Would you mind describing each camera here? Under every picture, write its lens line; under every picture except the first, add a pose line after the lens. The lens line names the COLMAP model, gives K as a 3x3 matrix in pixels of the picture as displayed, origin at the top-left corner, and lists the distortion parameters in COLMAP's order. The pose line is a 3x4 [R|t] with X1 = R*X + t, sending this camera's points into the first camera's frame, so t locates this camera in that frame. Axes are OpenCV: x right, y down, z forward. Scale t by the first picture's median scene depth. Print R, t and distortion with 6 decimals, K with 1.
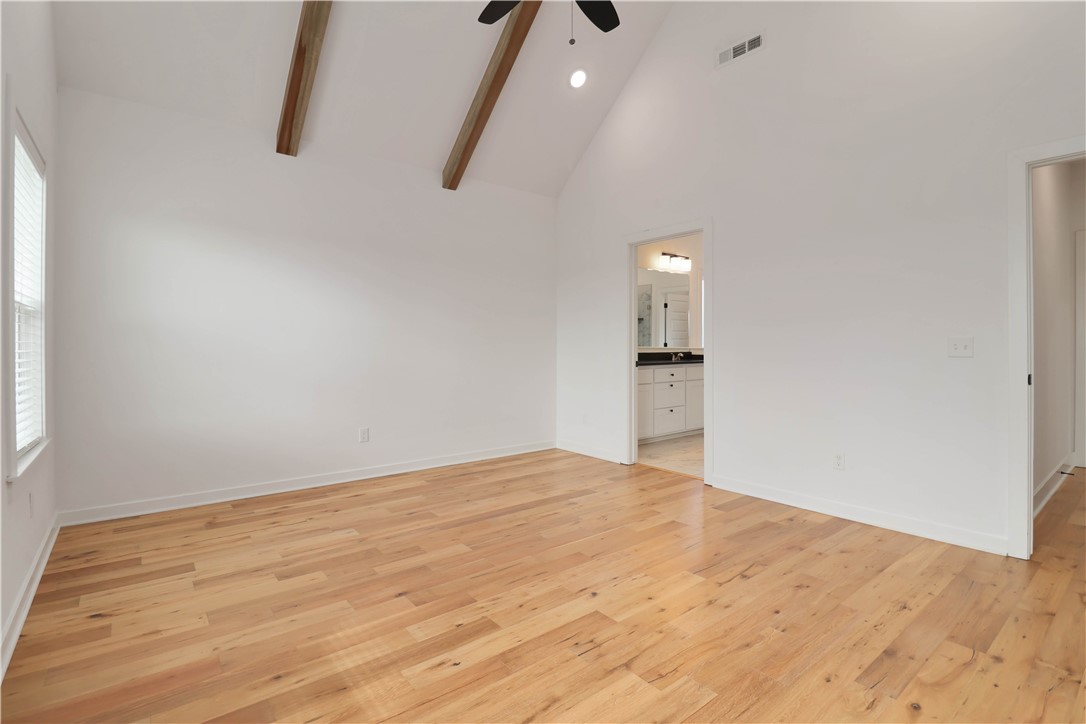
lens RADIAL K [[512.3, 0, 551.4], [0, 512.3, 352.8], [0, 0, 1]] dist [-0.000030, -0.000478]
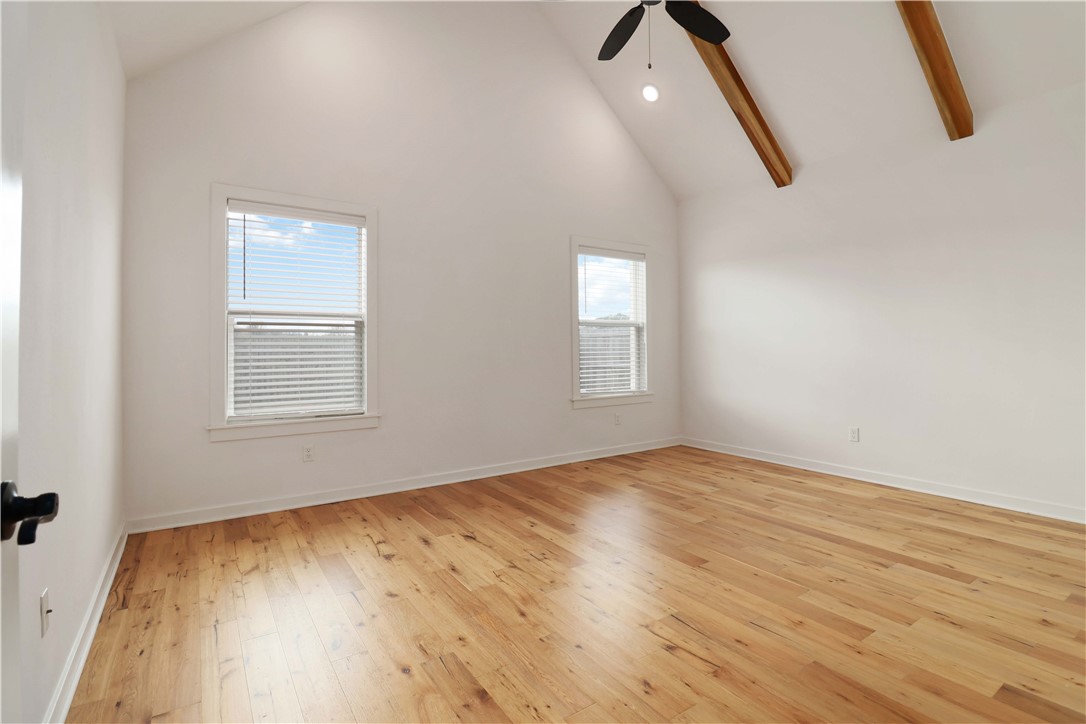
lens RADIAL K [[512.3, 0, 551.4], [0, 512.3, 352.8], [0, 0, 1]] dist [-0.000030, -0.000478]
pose [[-0.076303, 0.009477, -0.997040, 0.975282], [-0.011948, 0.999874, 0.010418, 0.006195], [0.997013, 0.012708, -0.076180, 0.765799]]
